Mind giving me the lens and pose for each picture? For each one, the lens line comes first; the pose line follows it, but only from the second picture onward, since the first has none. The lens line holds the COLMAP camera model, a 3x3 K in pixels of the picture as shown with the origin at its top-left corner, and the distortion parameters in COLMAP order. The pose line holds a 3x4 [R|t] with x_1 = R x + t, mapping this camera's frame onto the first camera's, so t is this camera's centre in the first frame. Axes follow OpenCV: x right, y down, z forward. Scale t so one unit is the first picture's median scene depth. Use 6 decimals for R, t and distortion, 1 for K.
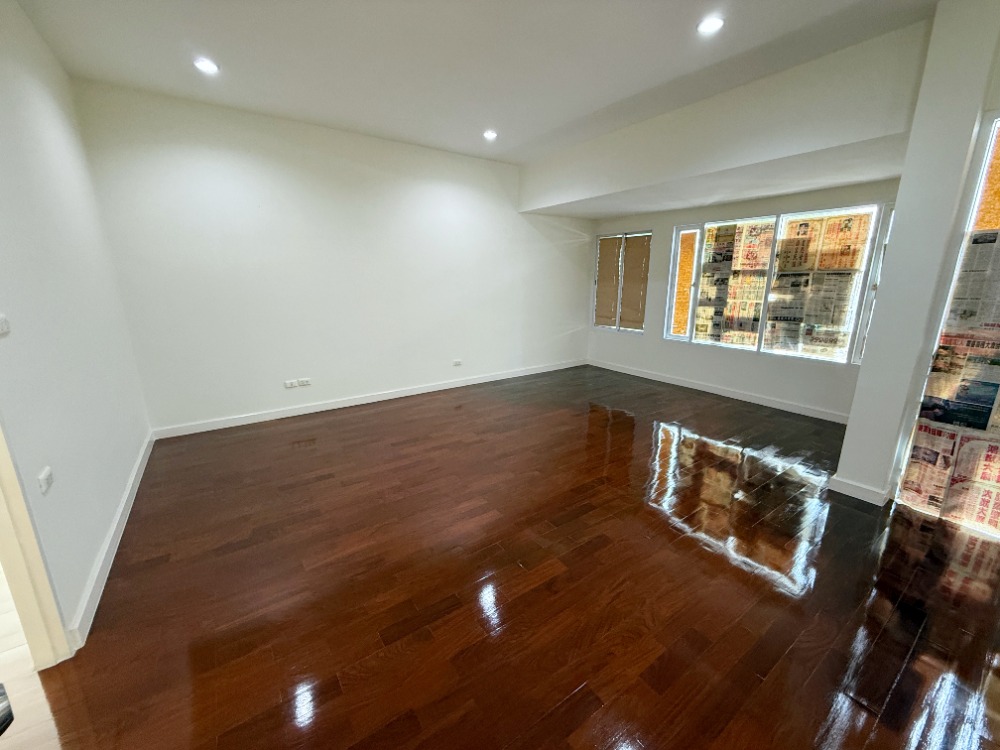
lens RADIAL K [[401.6, 0, 499.7], [0, 401.6, 375.1], [0, 0, 1]] dist [0.000600, 0.000122]
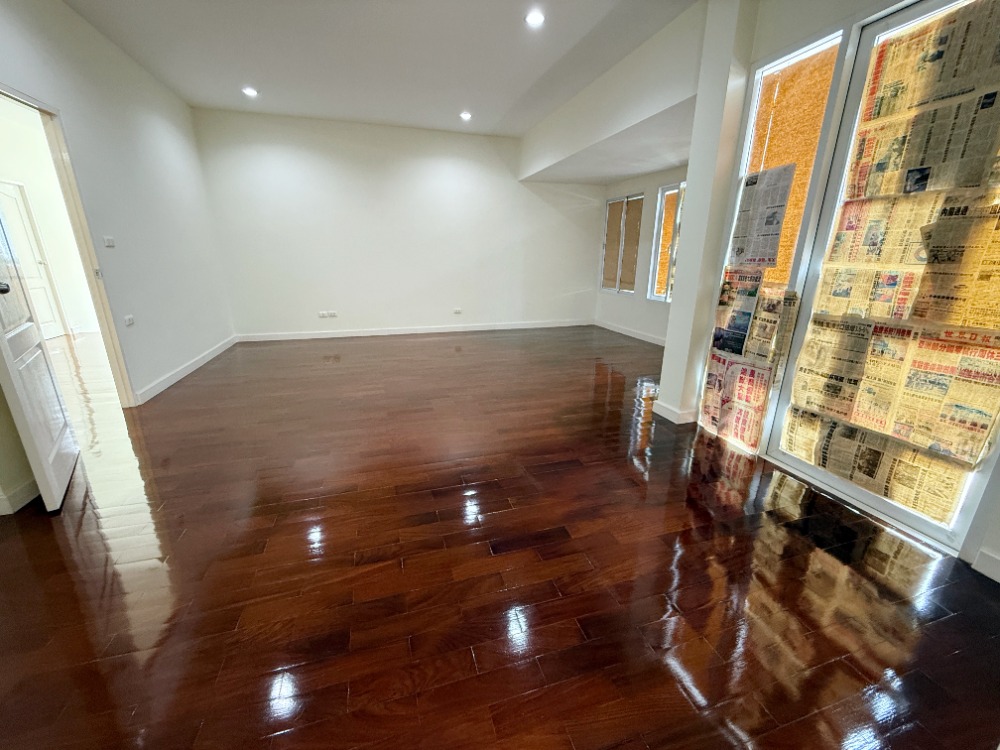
lens RADIAL K [[401.6, 0, 499.1], [0, 401.6, 376.4], [0, 0, 1]] dist [0.000600, 0.000122]
pose [[0.950831, 0.095101, -0.294747, 0.819741], [-0.079545, 0.994752, 0.064352, 0.162514], [0.299320, -0.037742, 0.953406, -0.258788]]
